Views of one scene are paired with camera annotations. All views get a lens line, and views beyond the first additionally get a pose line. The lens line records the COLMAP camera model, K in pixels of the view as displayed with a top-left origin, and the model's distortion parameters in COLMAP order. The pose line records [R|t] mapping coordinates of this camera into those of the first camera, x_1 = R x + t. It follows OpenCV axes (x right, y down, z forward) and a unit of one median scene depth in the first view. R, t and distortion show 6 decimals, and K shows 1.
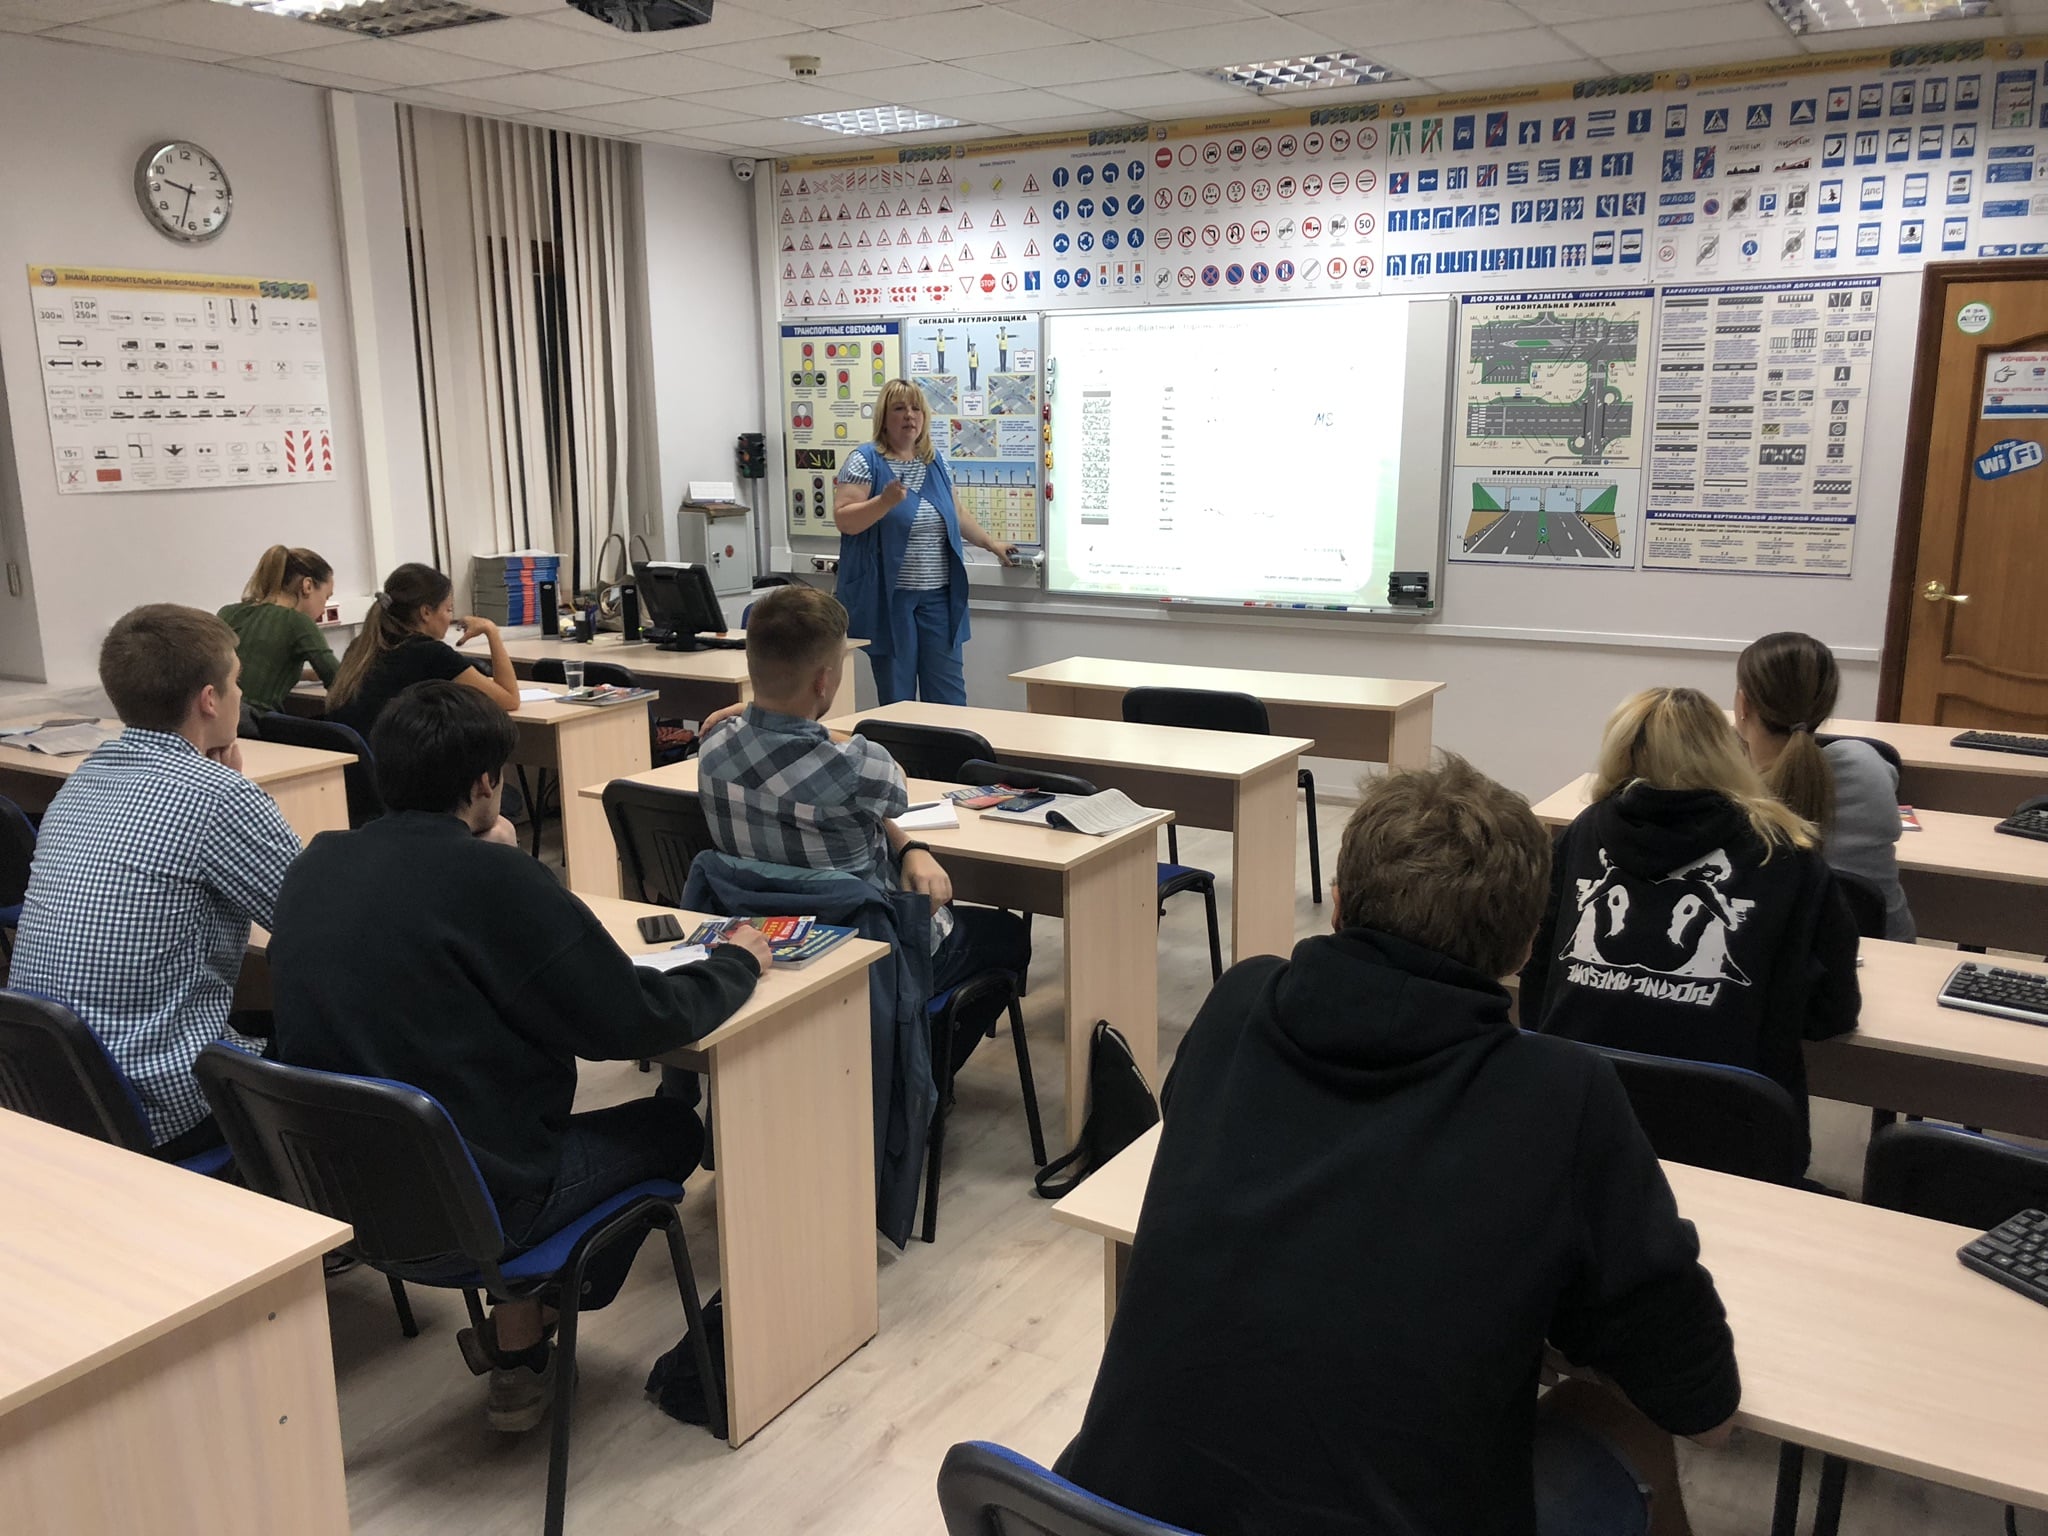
lens RADIAL K [[1680.3, 0, 1027.5], [0, 1680.3, 788.5], [0, 0, 1]] dist [0.019951, -0.001101]
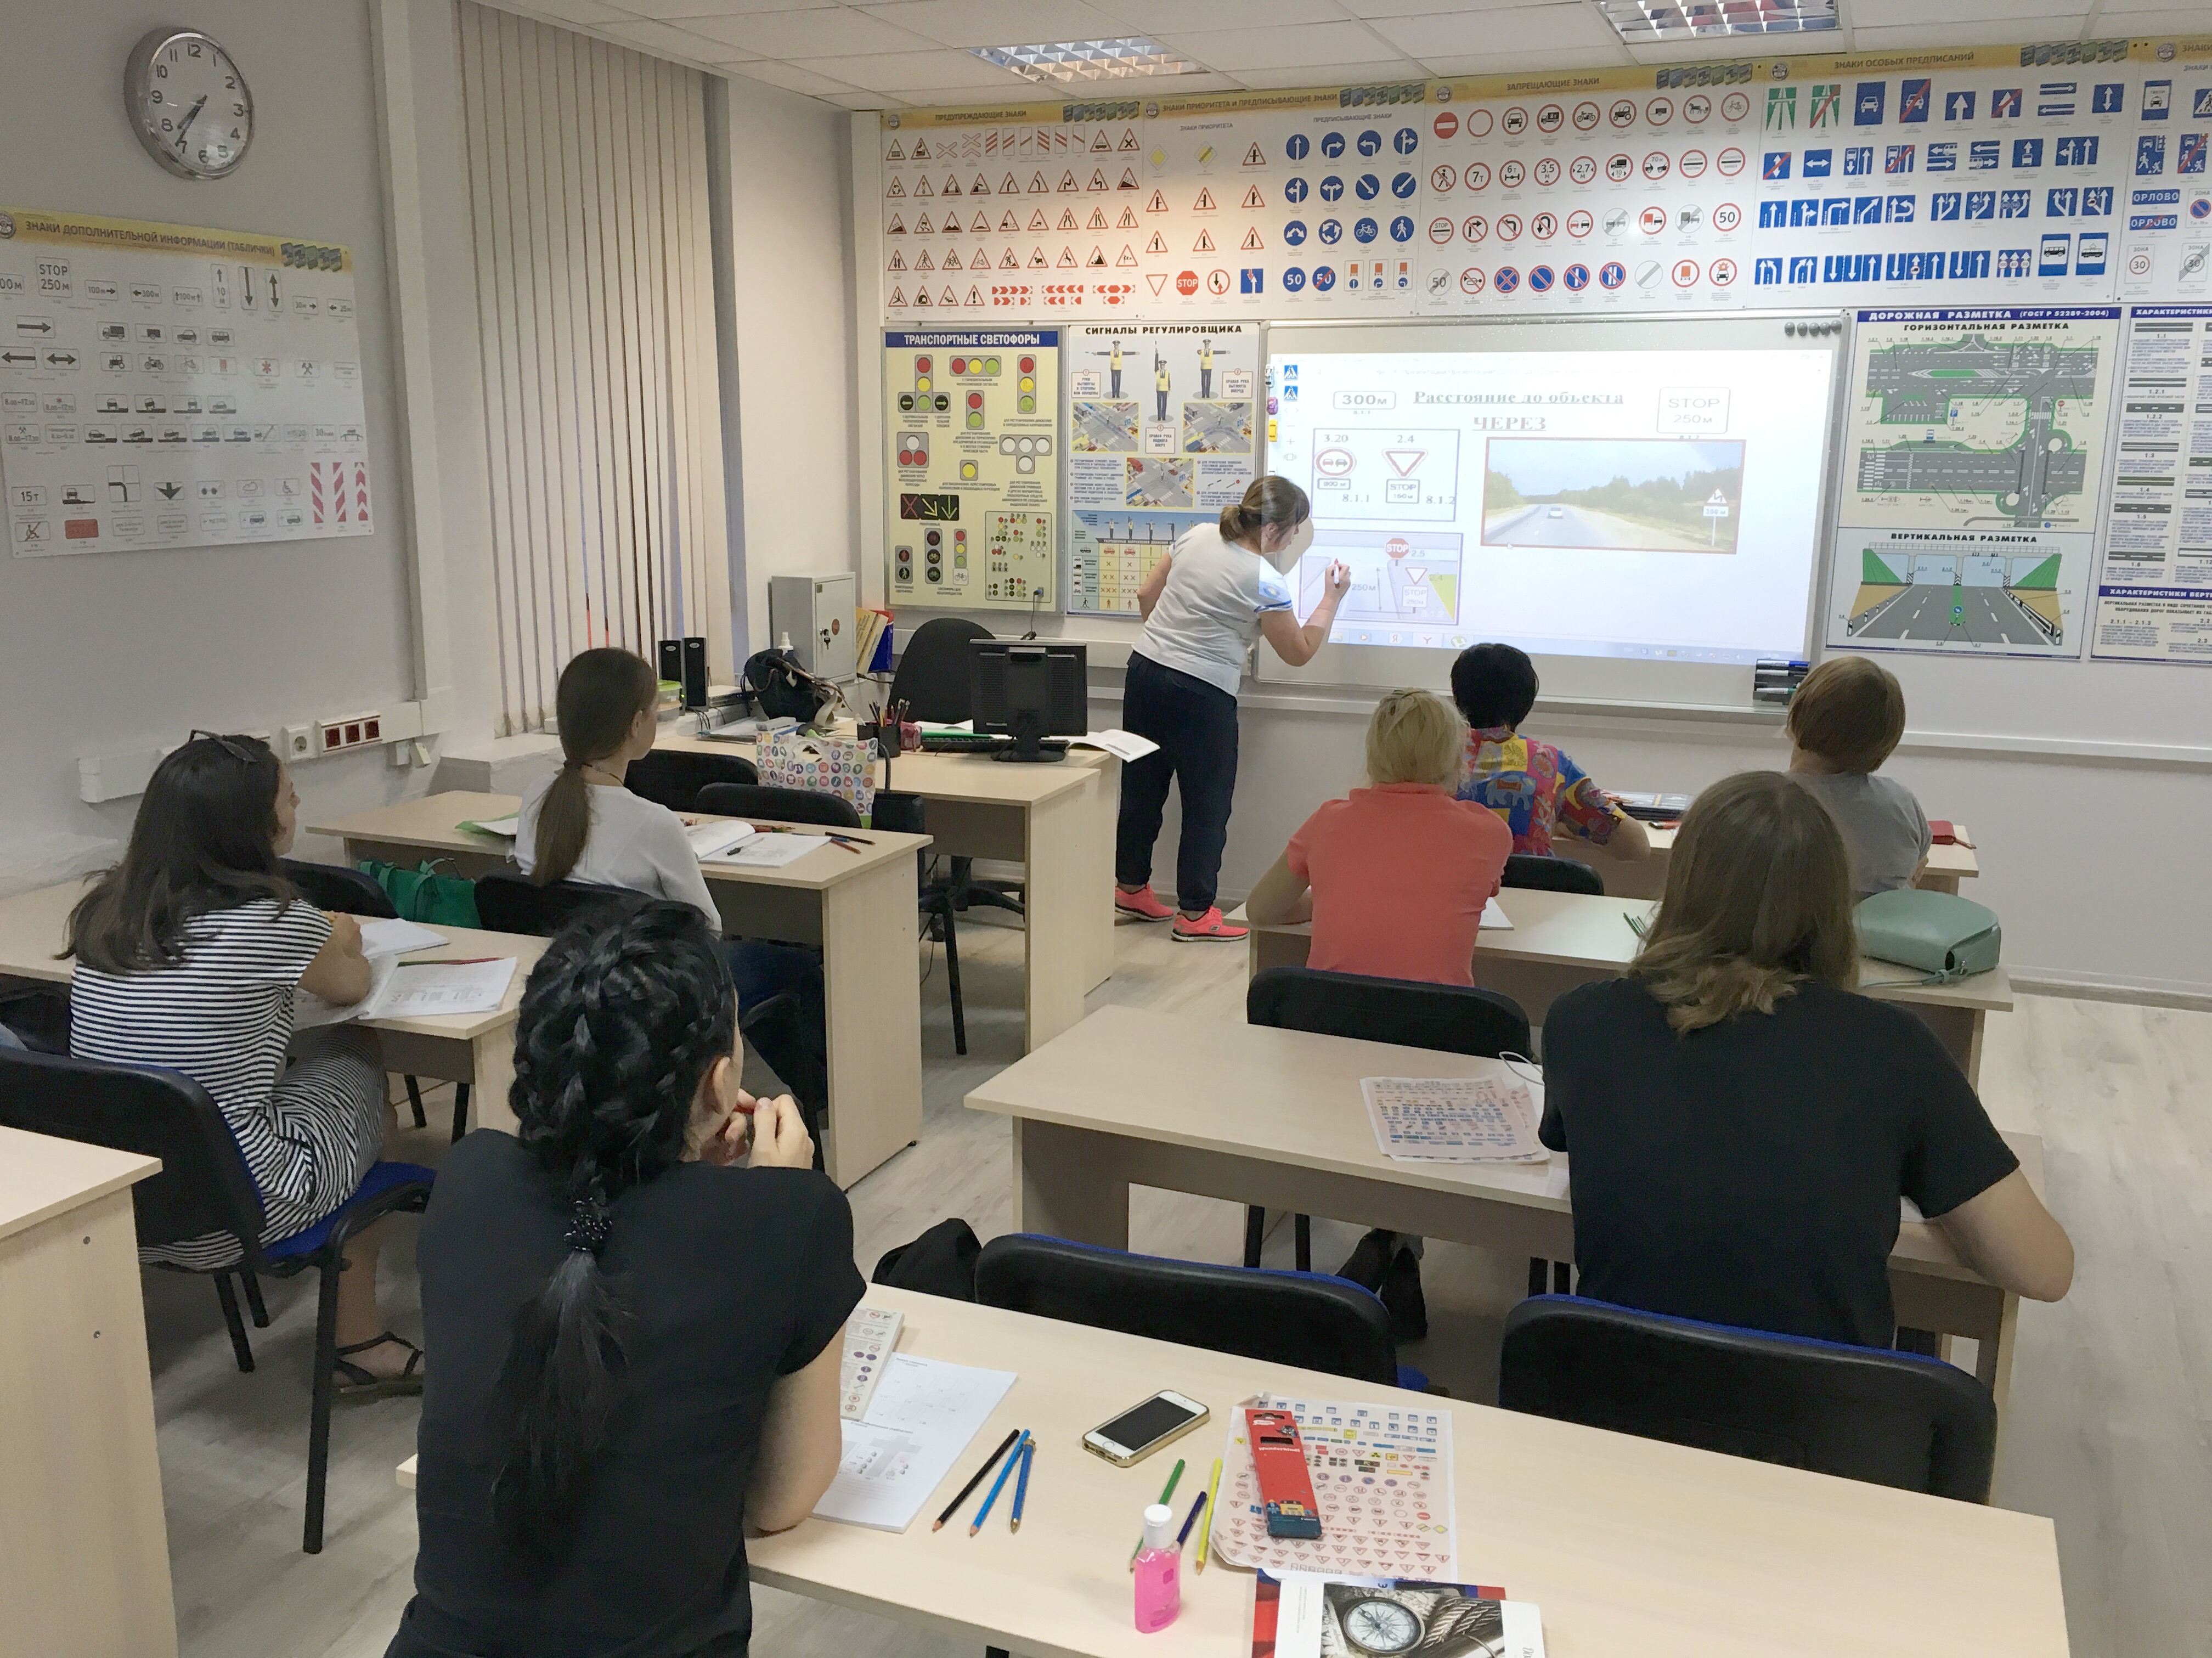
lens RADIAL K [[1875.3, 0, 1103.4], [0, 1875.3, 831.8], [0, 0, 1]] dist [0.086868, -0.122897]
pose [[0.987813, -0.015590, 0.154862, -0.234243], [0.018198, 0.999715, -0.015441, -0.043139], [-0.154577, 0.018071, 0.987815, 0.186149]]
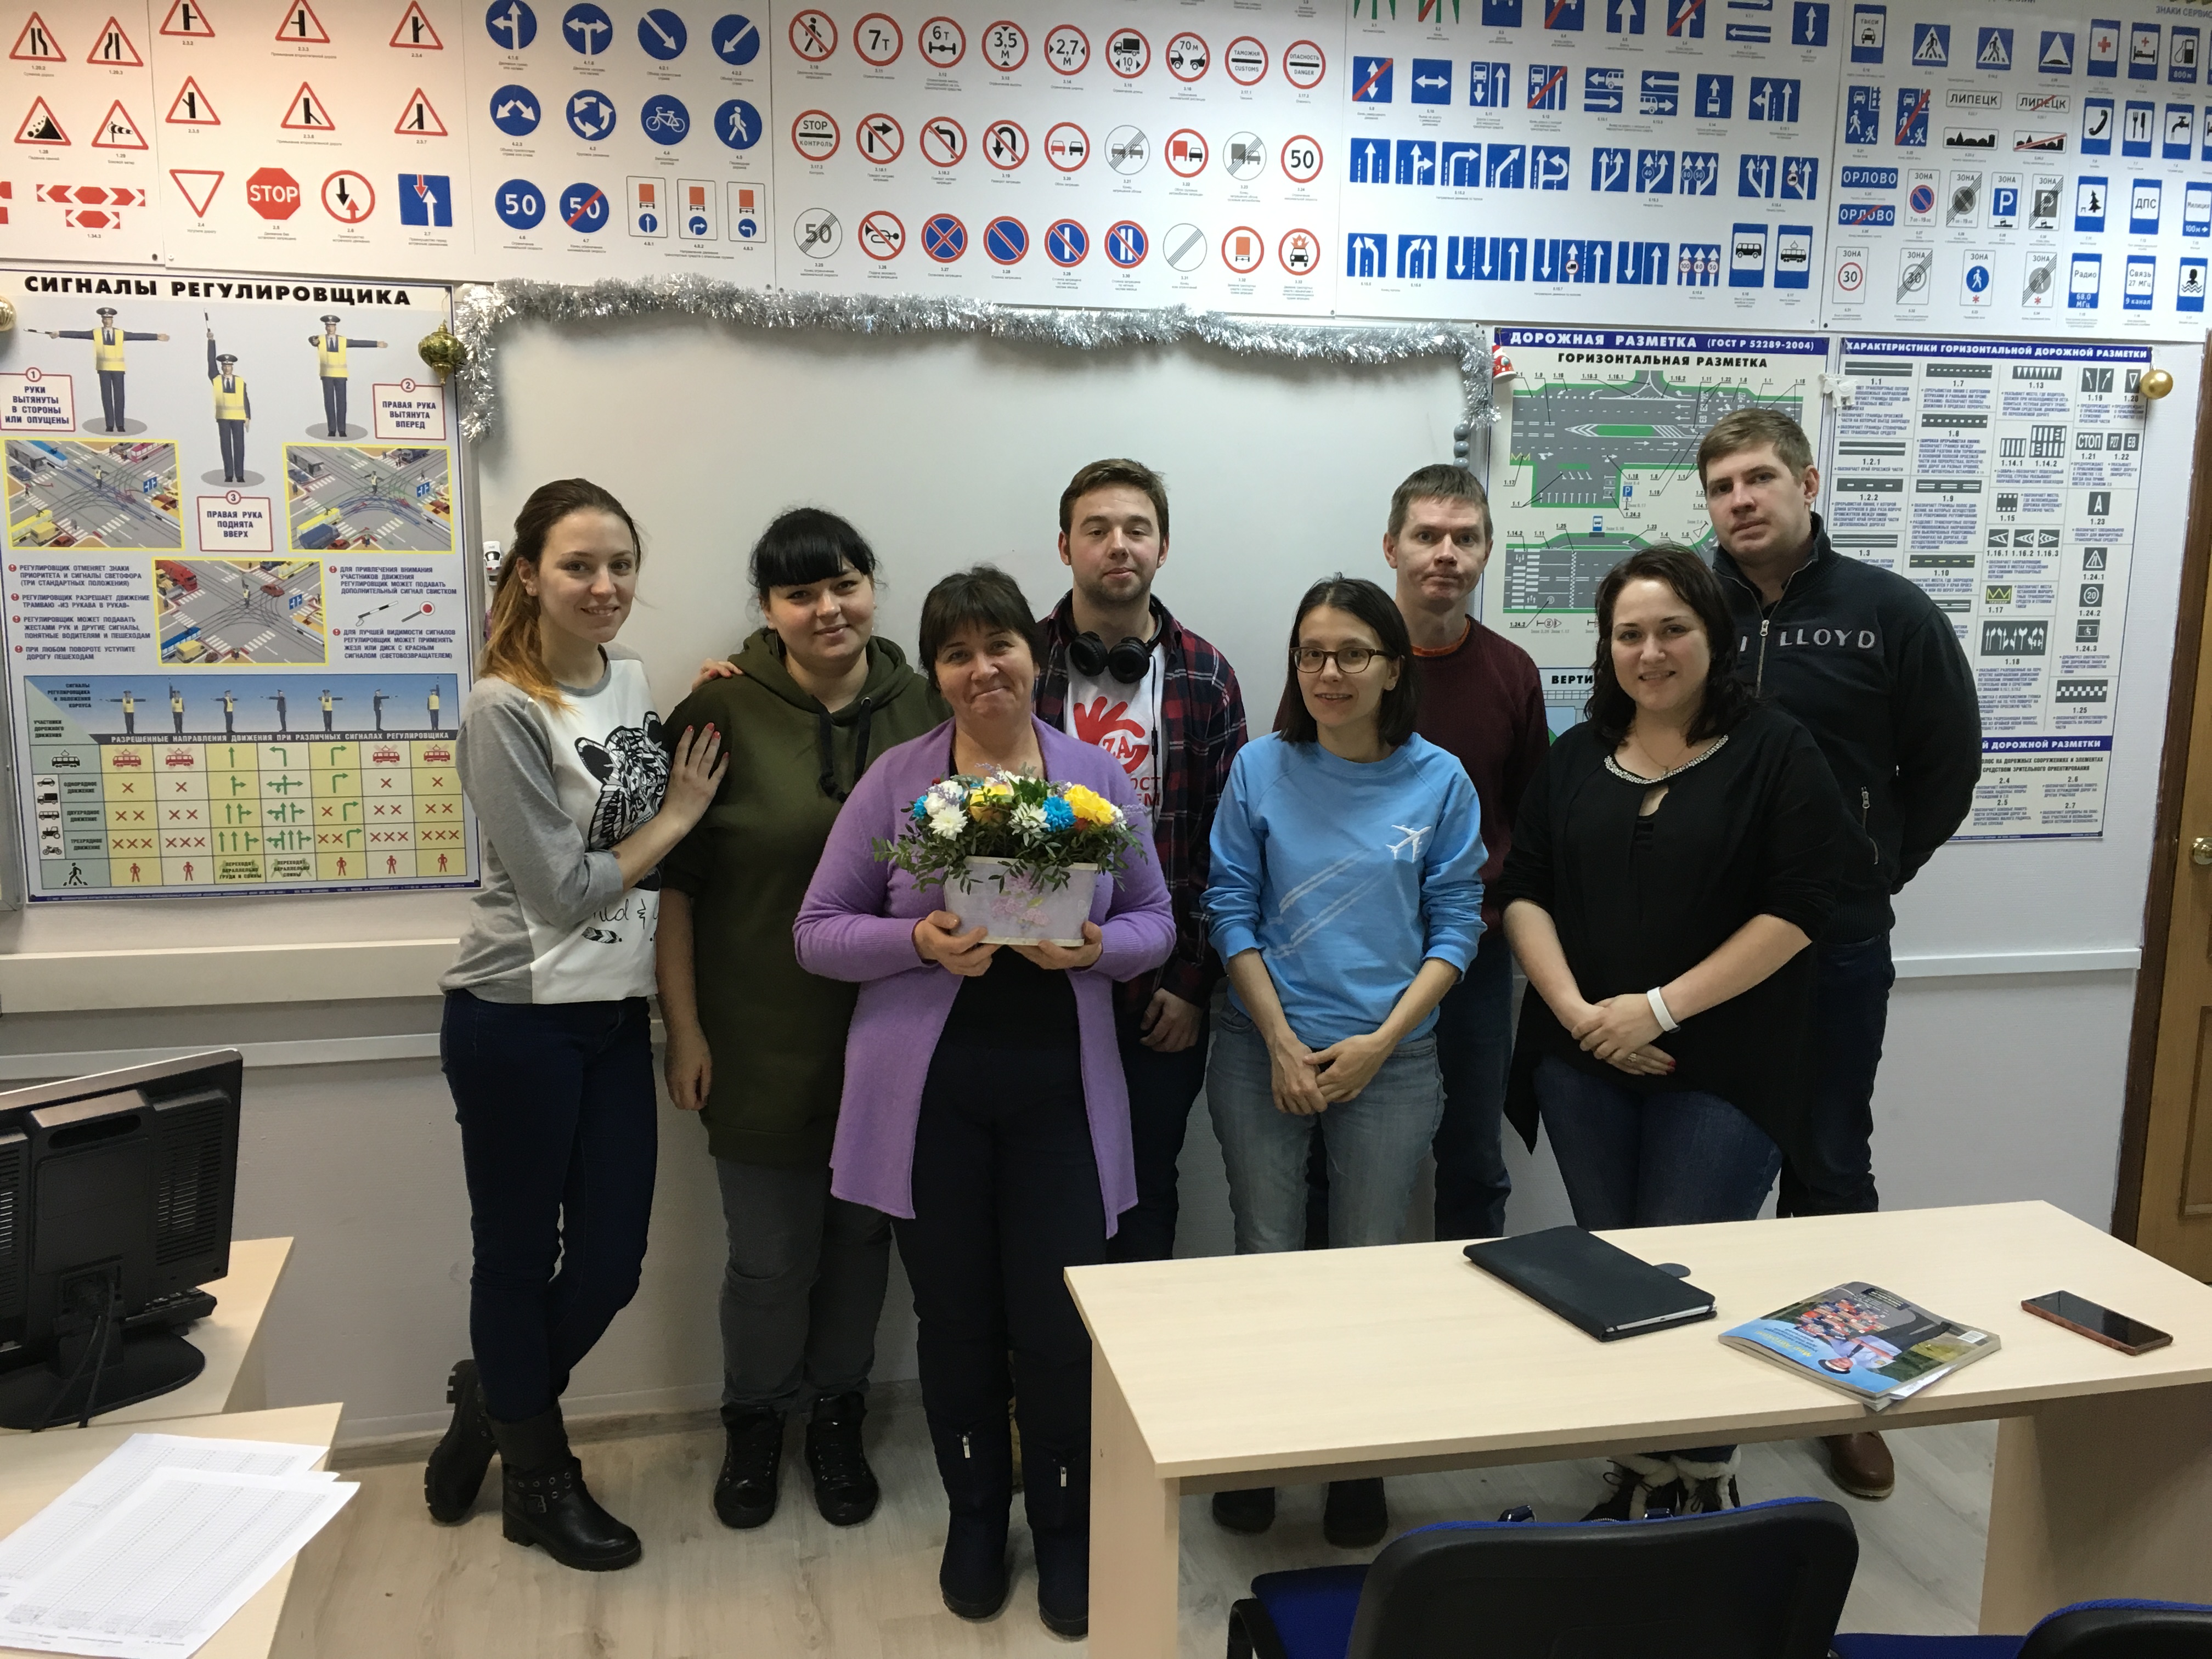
lens RADIAL K [[1941.4, 0, 1112.1], [0, 1941.4, 849.8], [0, 0, 1]] dist [0.094584, -0.131201]
pose [[0.718963, -0.099939, 0.687826, -0.235585], [0.138948, 0.990299, -0.001351, -0.158451], [-0.681018, 0.096543, 0.725874, 0.685601]]
